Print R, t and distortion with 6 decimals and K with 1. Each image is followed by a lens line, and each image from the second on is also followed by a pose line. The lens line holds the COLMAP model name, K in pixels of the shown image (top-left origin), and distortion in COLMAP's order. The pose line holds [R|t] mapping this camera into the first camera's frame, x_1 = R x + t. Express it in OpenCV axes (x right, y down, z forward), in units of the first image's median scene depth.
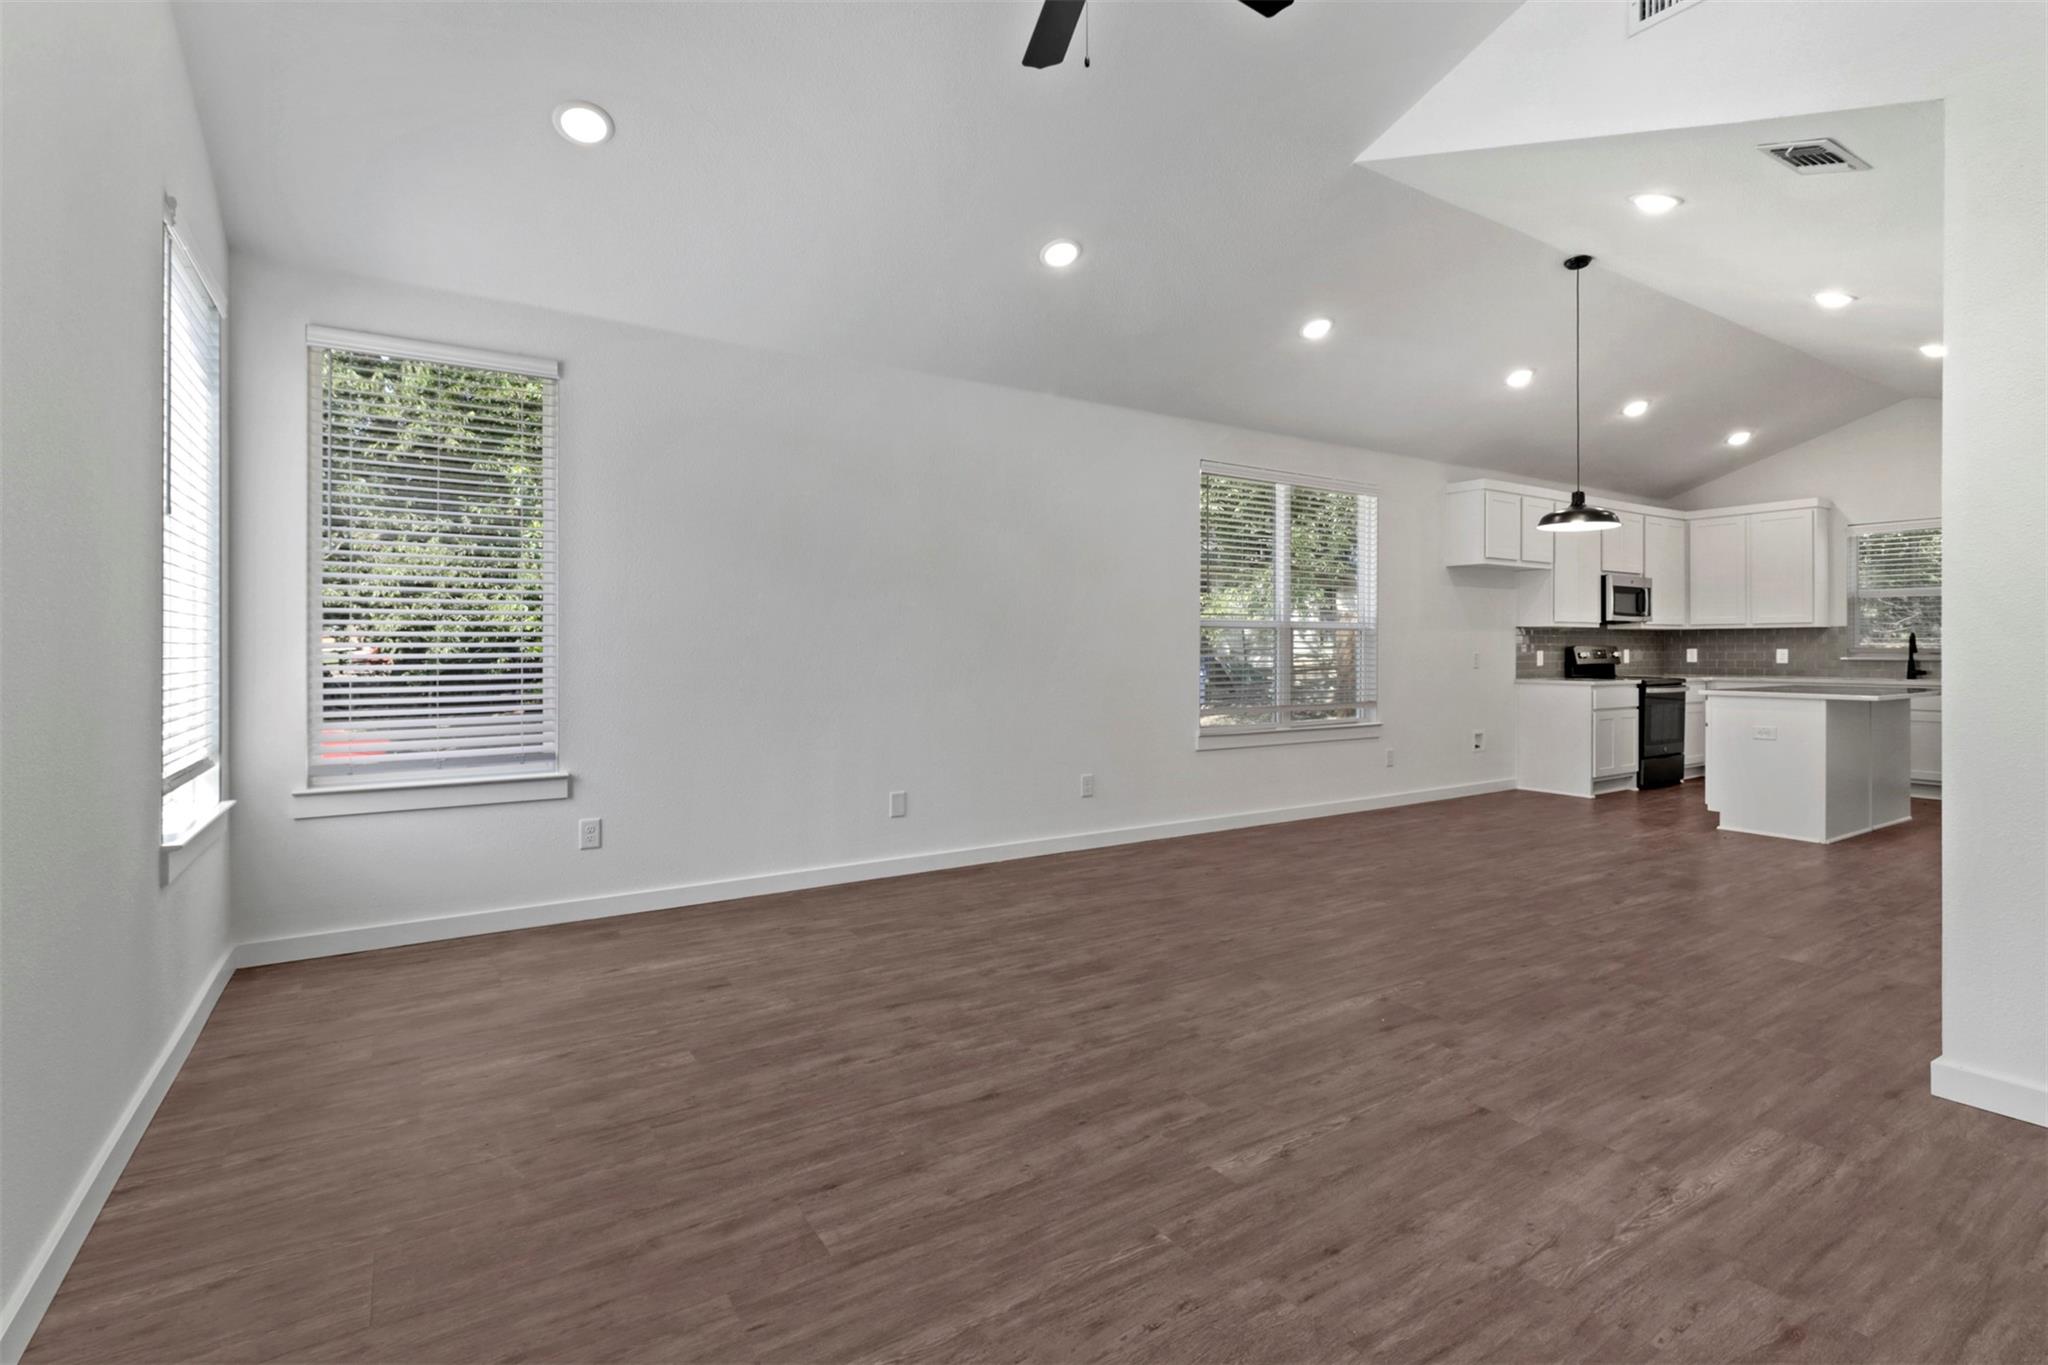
lens RADIAL K [[965.6, 0, 1011.8], [0, 965.6, 649.3], [0, 0, 1]] dist [0.007650, 0.000368]
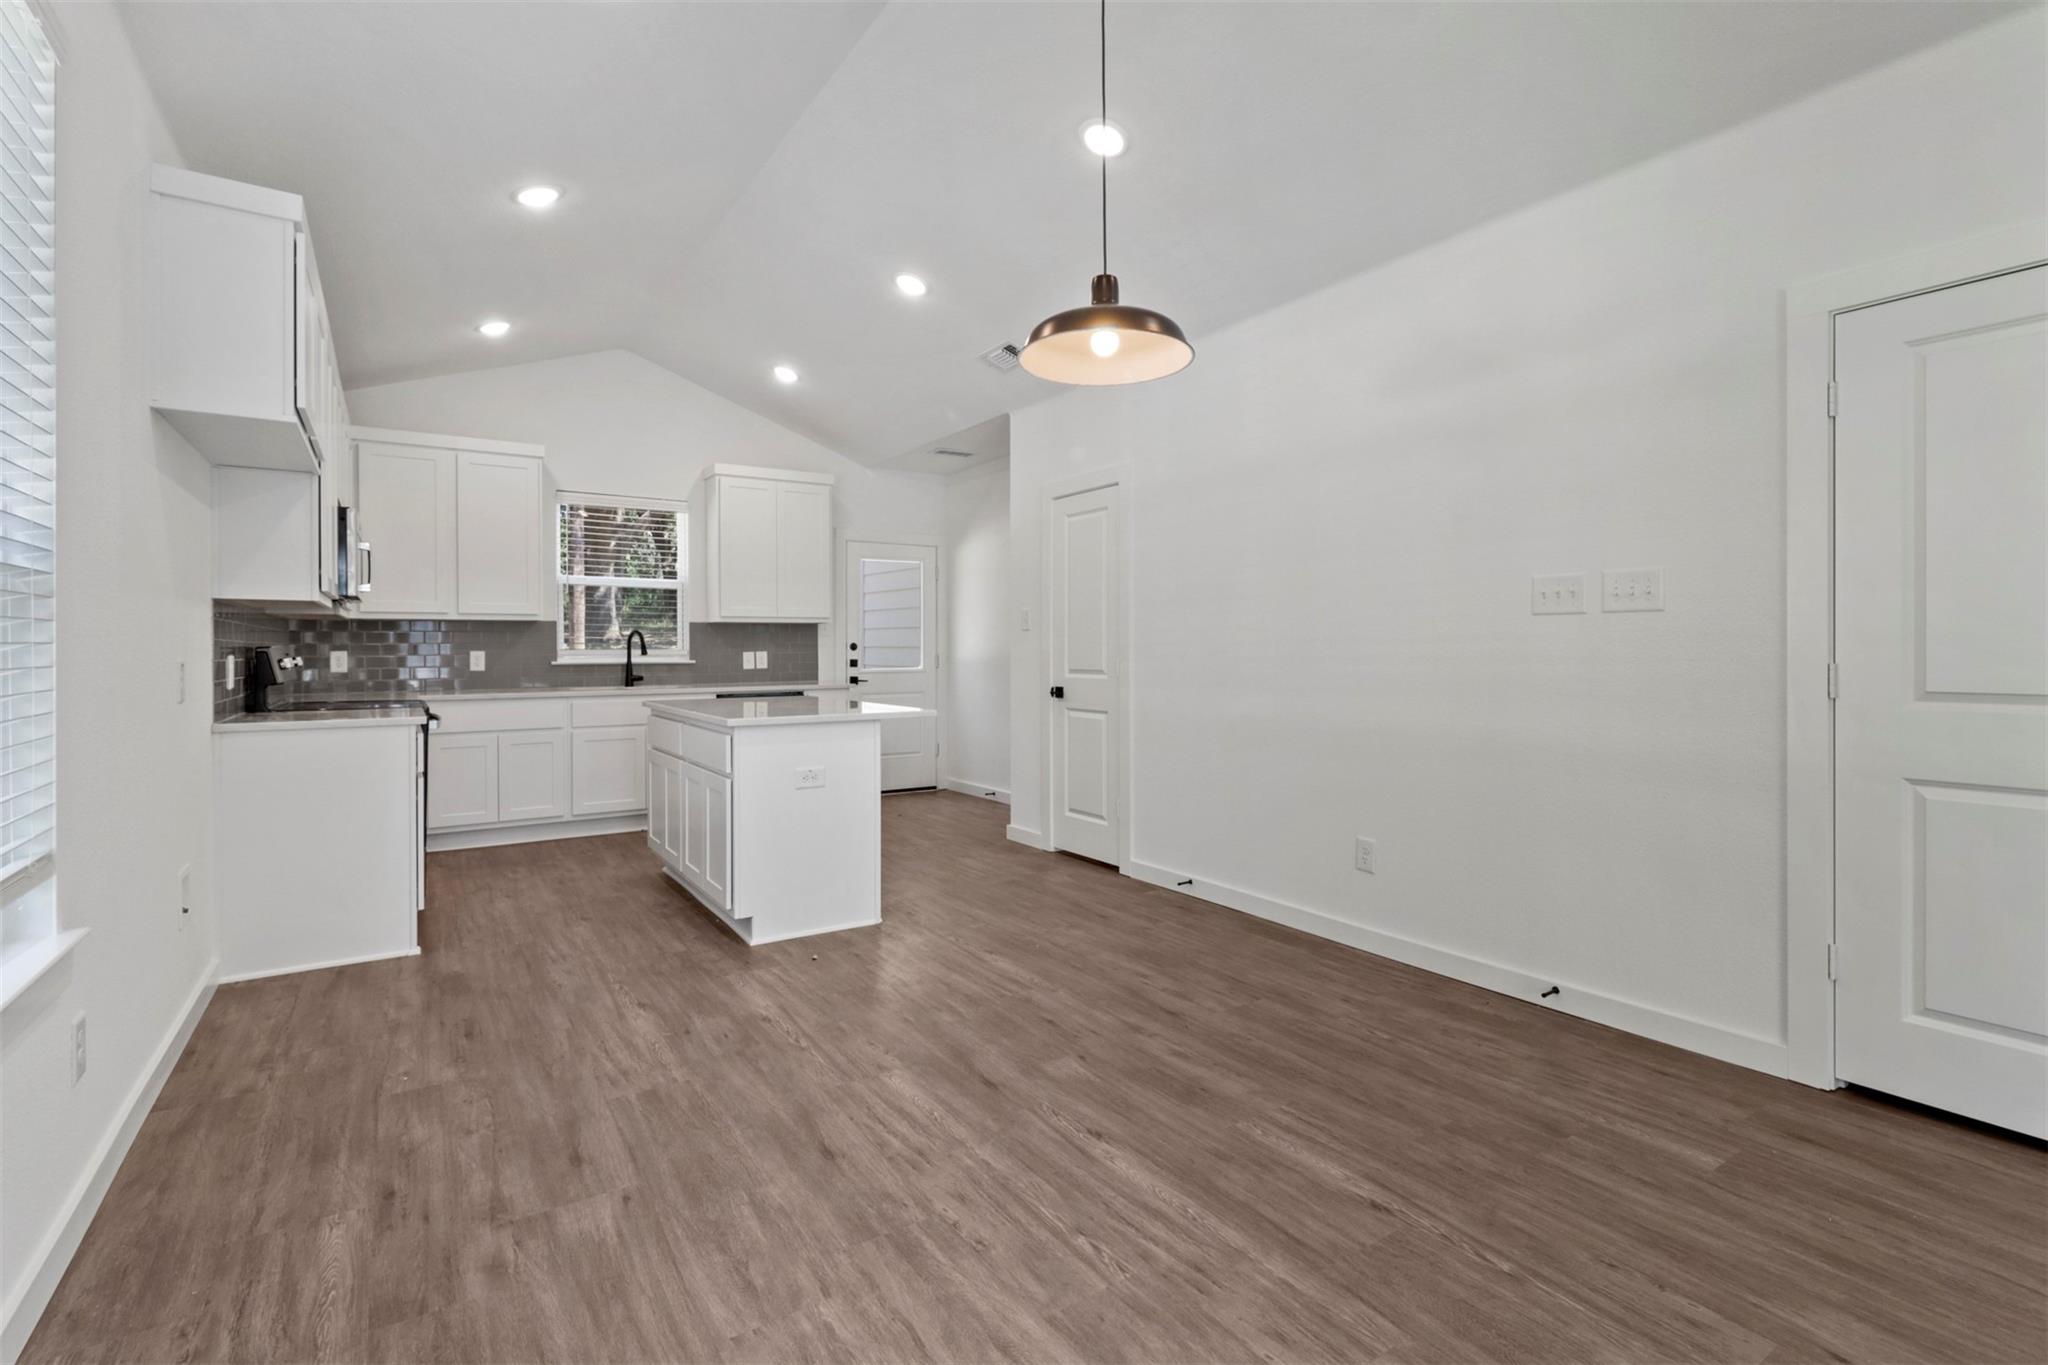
lens RADIAL K [[965.6, 0, 1011.8], [0, 965.6, 649.3], [0, 0, 1]] dist [0.007650, 0.000368]
pose [[0.014649, 0.000280, 0.999893, 0.099884], [0.004904, 0.999988, -0.000351, 0.000611], [-0.999881, 0.004908, 0.014647, 0.627451]]
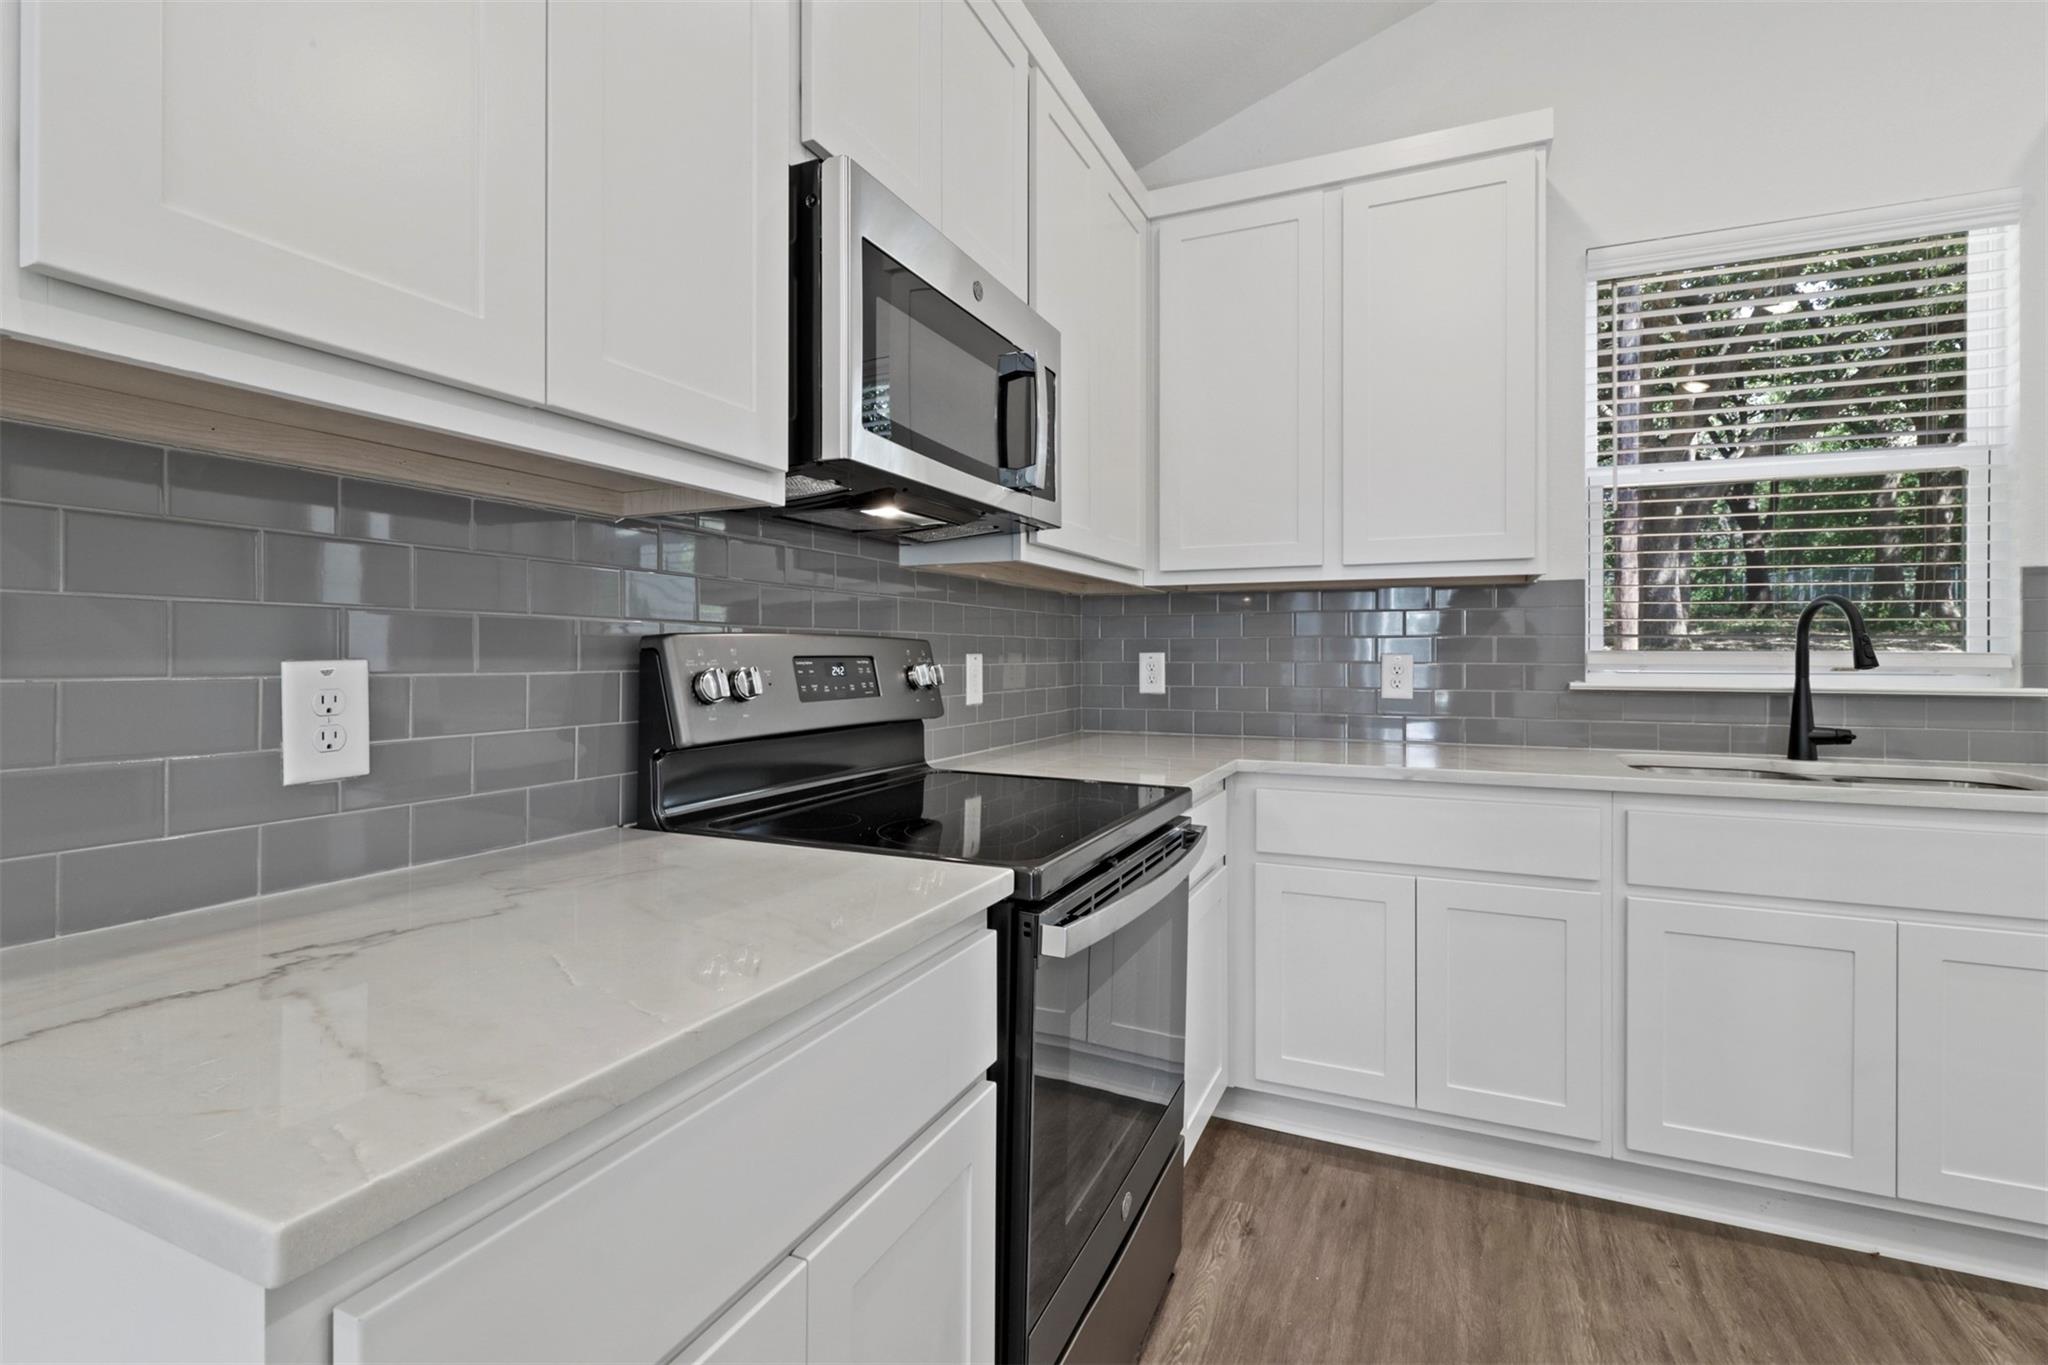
lens RADIAL K [[953.6, 0, 1023.7], [0, 953.6, 650.2], [0, 0, 1]] dist [-0.002481, 0.000190]
pose [[0.841005, 0.004938, 0.541005, 0.550488], [-0.002668, 0.999984, -0.004979, 0.000501], [-0.541021, 0.002744, 0.841004, 0.842810]]
